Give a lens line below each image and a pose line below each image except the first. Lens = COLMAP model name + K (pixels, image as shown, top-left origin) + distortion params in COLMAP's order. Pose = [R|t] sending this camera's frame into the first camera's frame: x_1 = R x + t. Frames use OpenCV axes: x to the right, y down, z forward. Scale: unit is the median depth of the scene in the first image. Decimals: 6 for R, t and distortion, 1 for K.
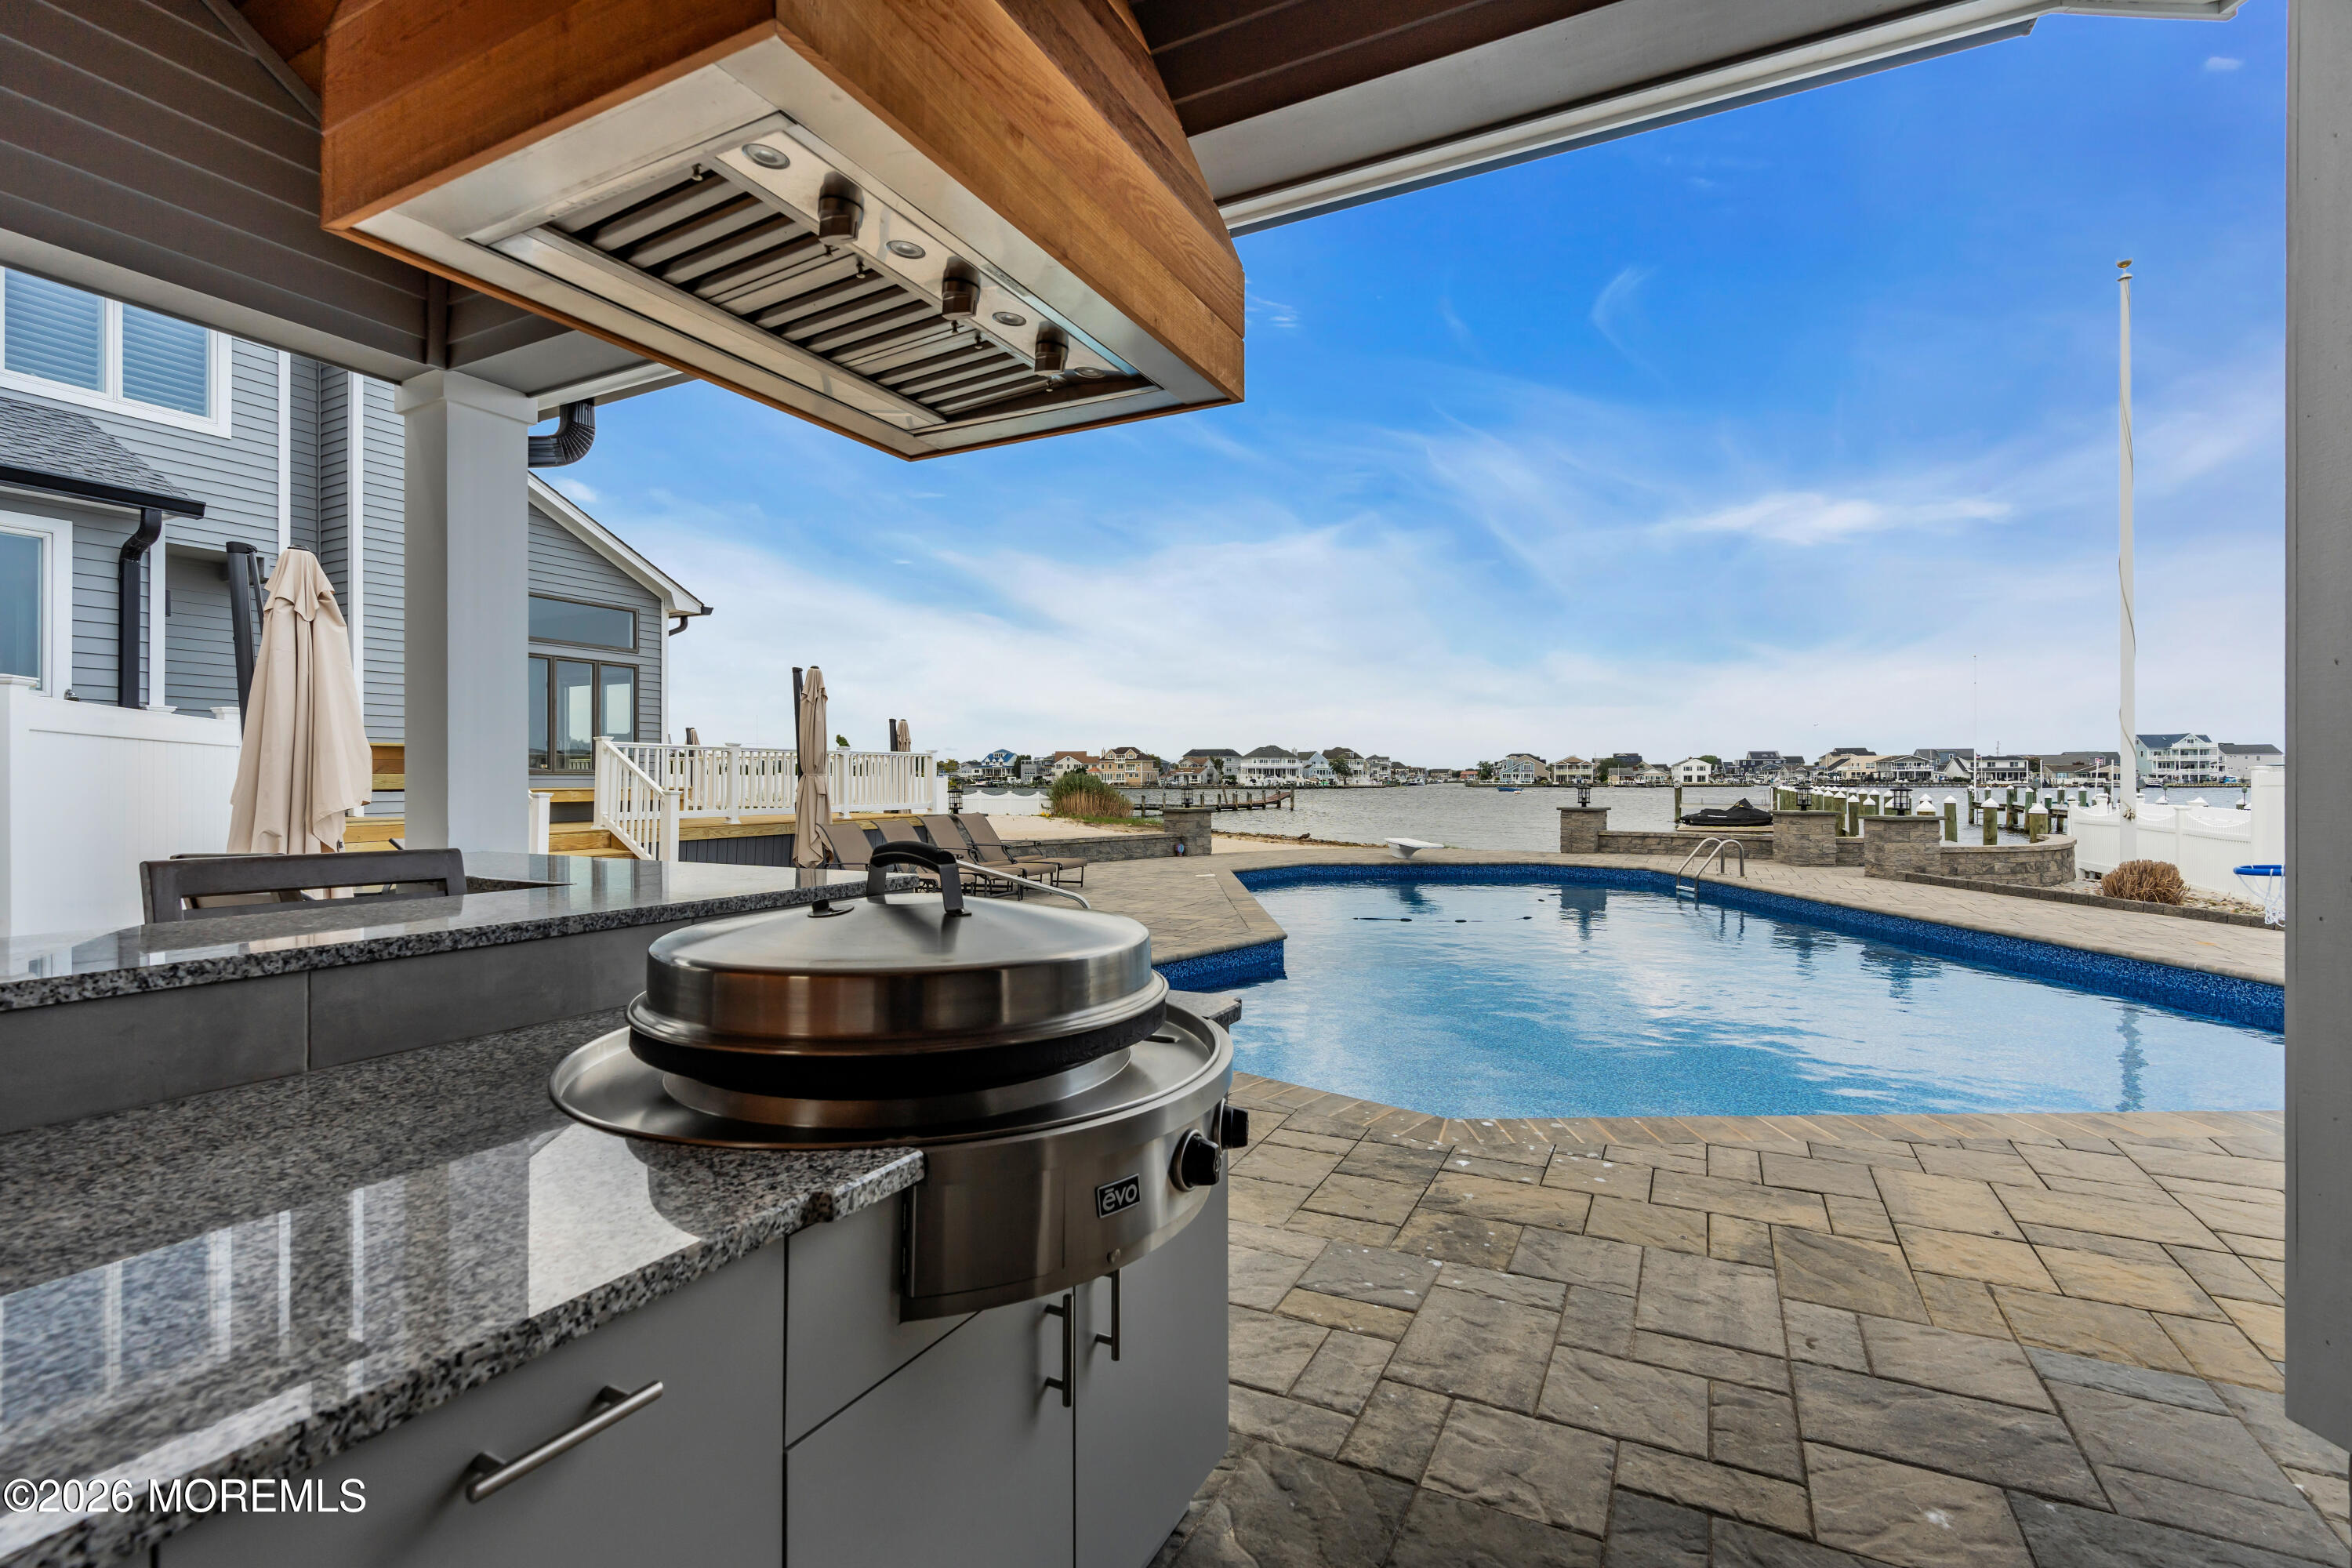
lens RADIAL K [[1047.8, 0, 1171.1], [0, 1047.8, 782.4], [0, 0, 1]] dist [-0.015254, 0.005950]
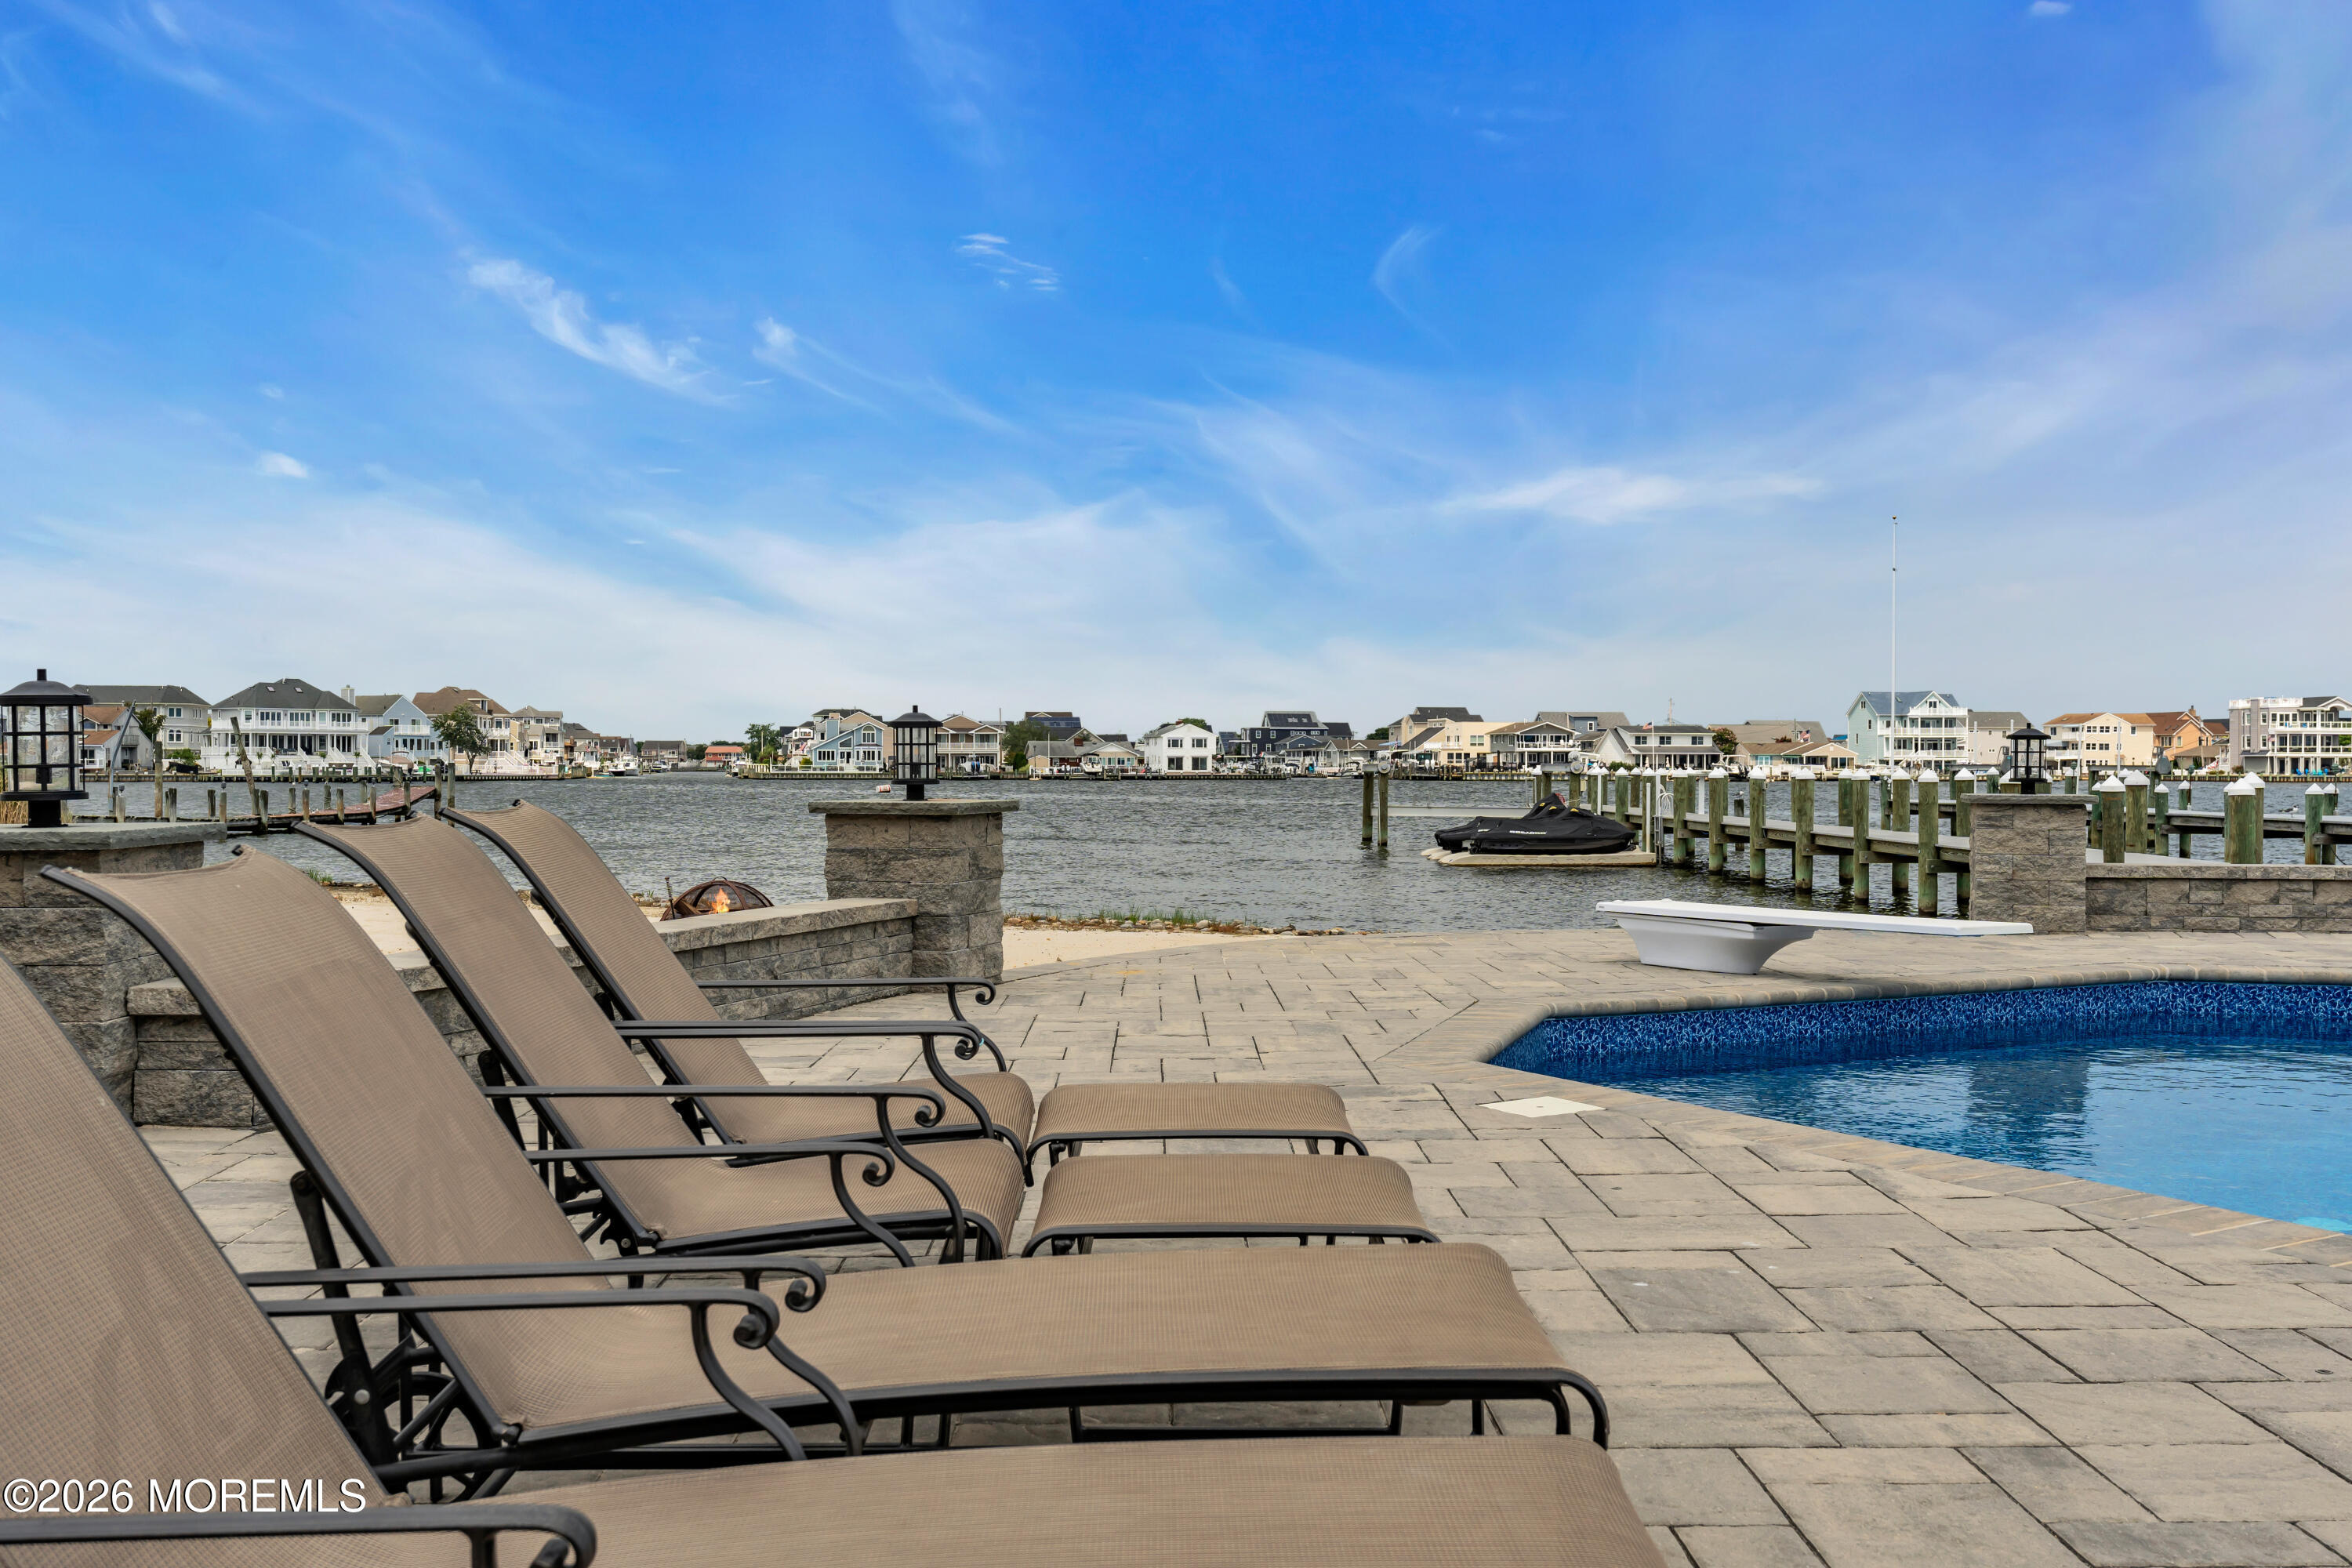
lens RADIAL K [[2274.8, 0, 1170.8], [0, 2274.8, 780.0], [0, 0, 1]] dist [0.006195, 0.001792]
pose [[0.887709, 0.001668, 0.460402, -0.088175], [-0.003487, 0.999989, 0.003101, 0.008439], [-0.460392, -0.004358, 0.887705, 0.234481]]
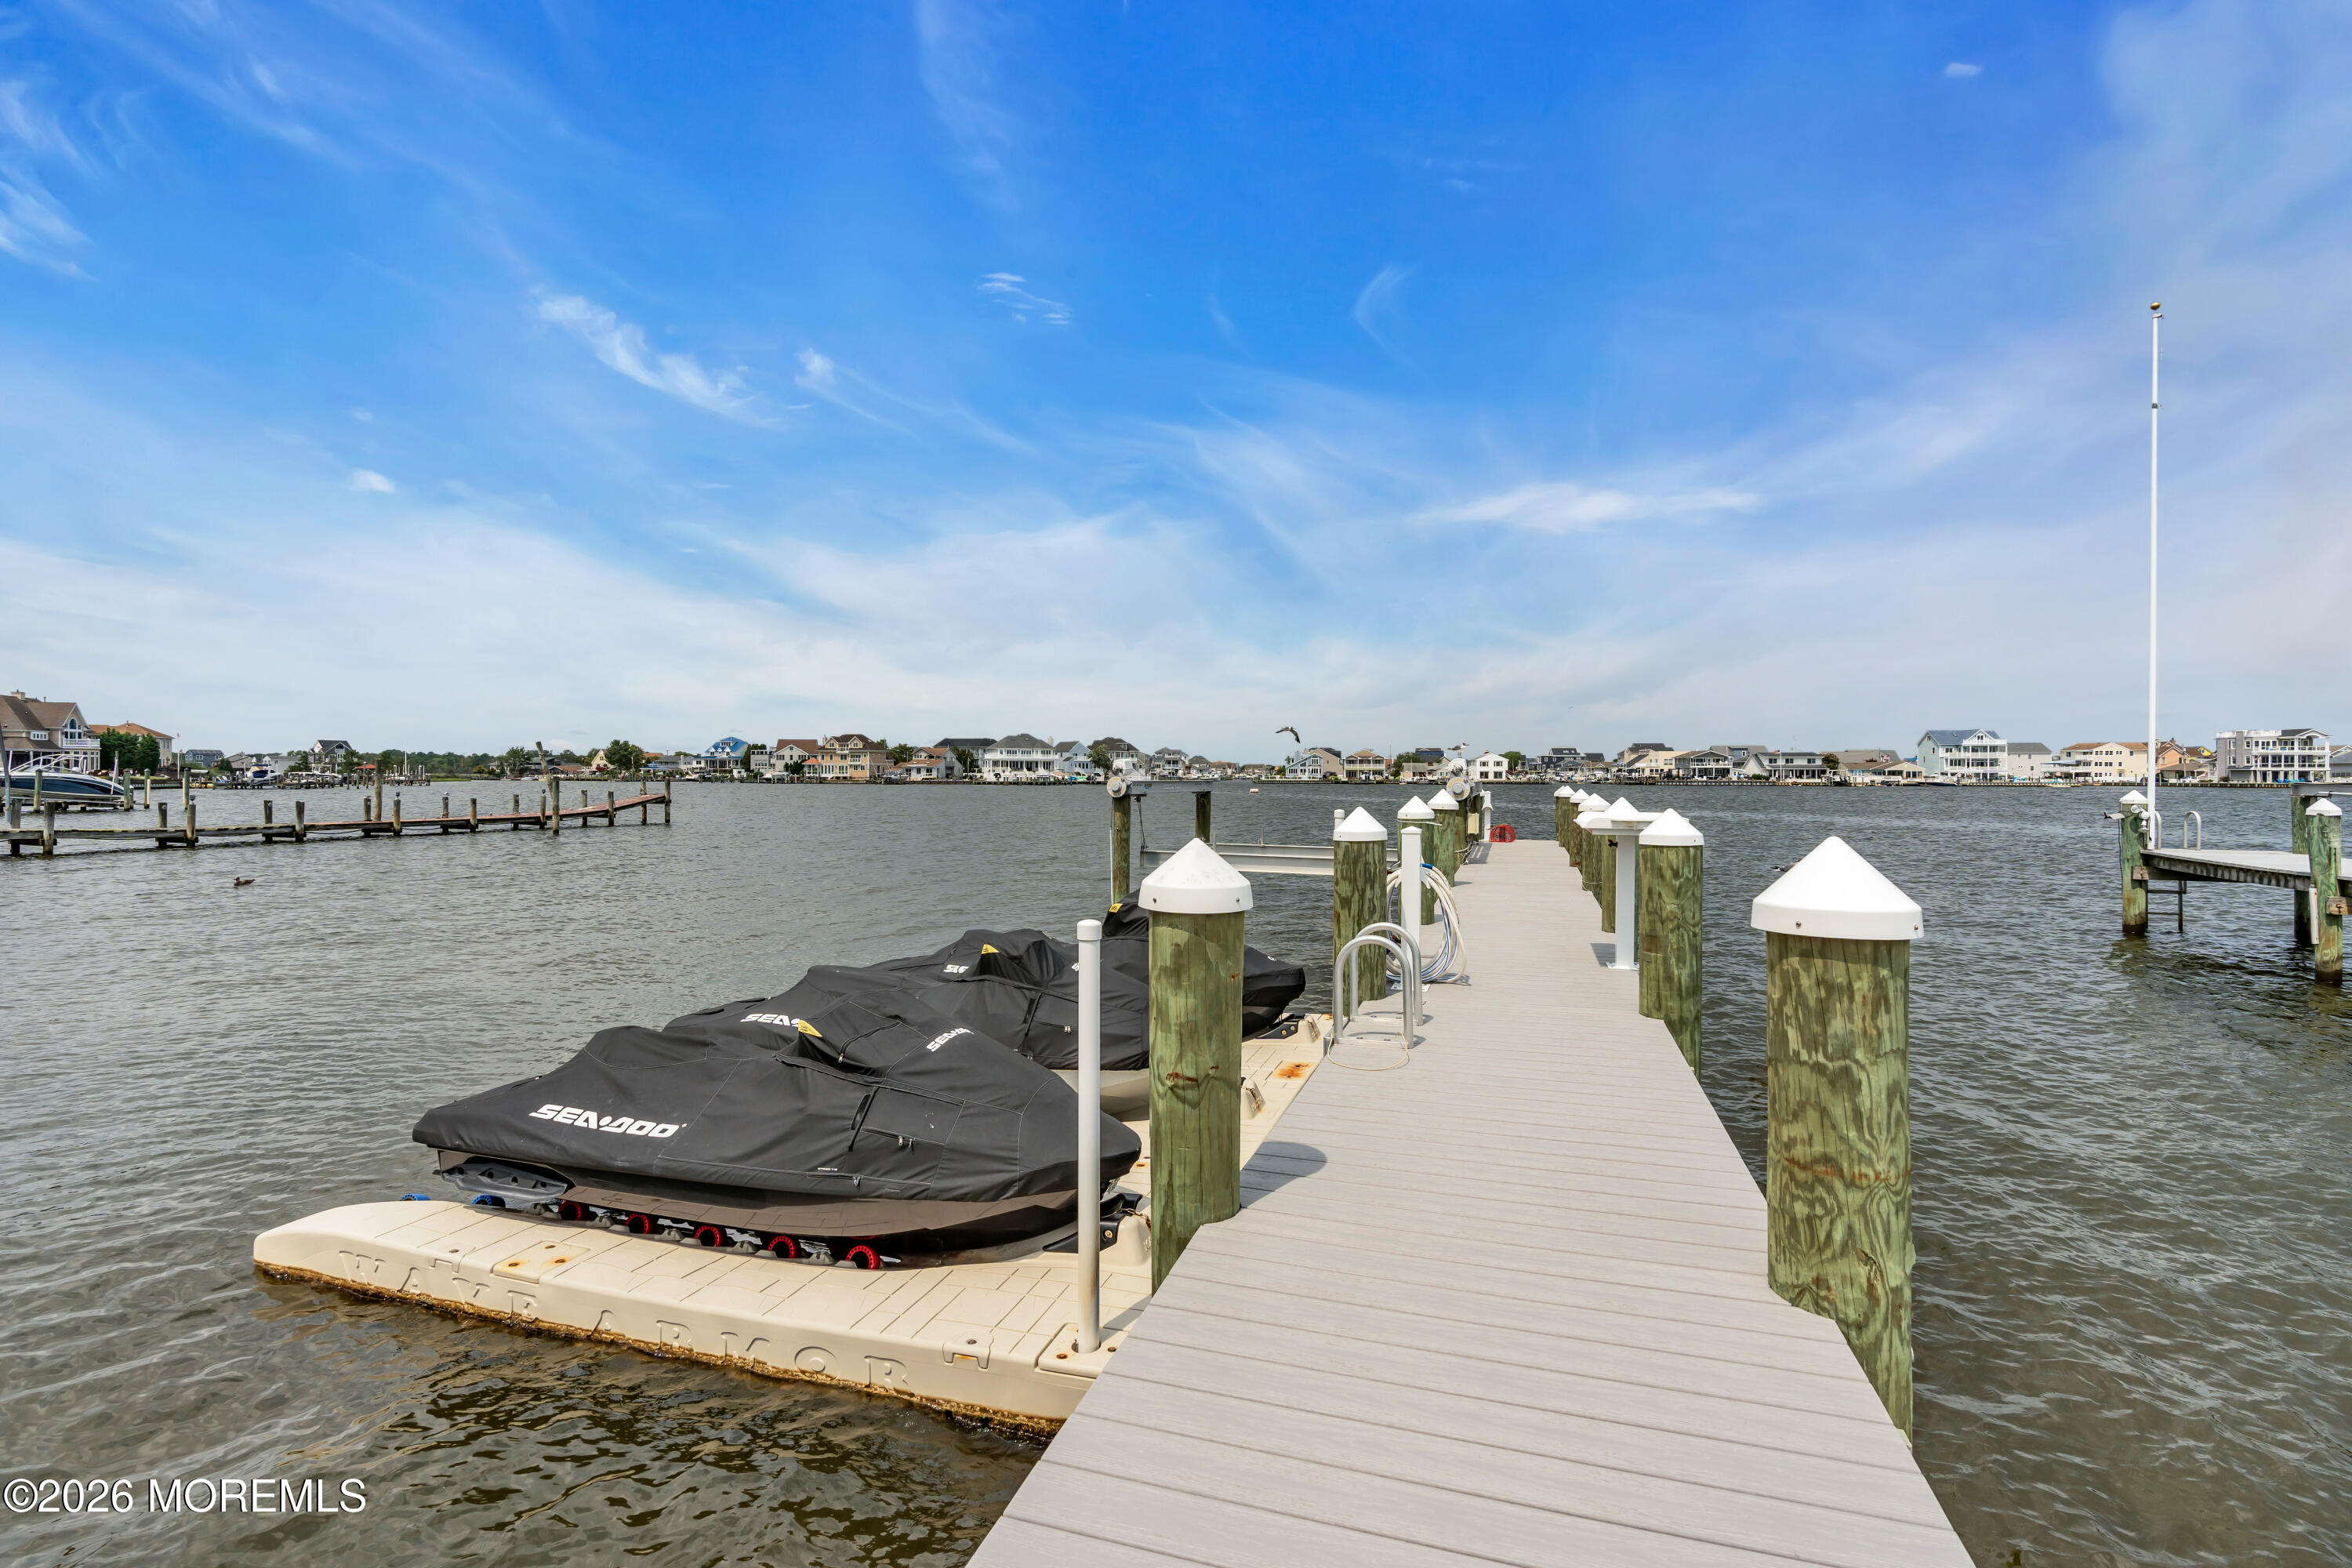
lens RADIAL K [[1047.8, 0, 1171.1], [0, 1047.8, 782.4], [0, 0, 1]] dist [-0.015254, 0.005950]
pose [[0.988577, 0.003442, 0.150678, 0.709936], [-0.004156, 0.999982, 0.004421, -0.000277], [-0.150660, -0.004997, 0.988573, 1.126740]]
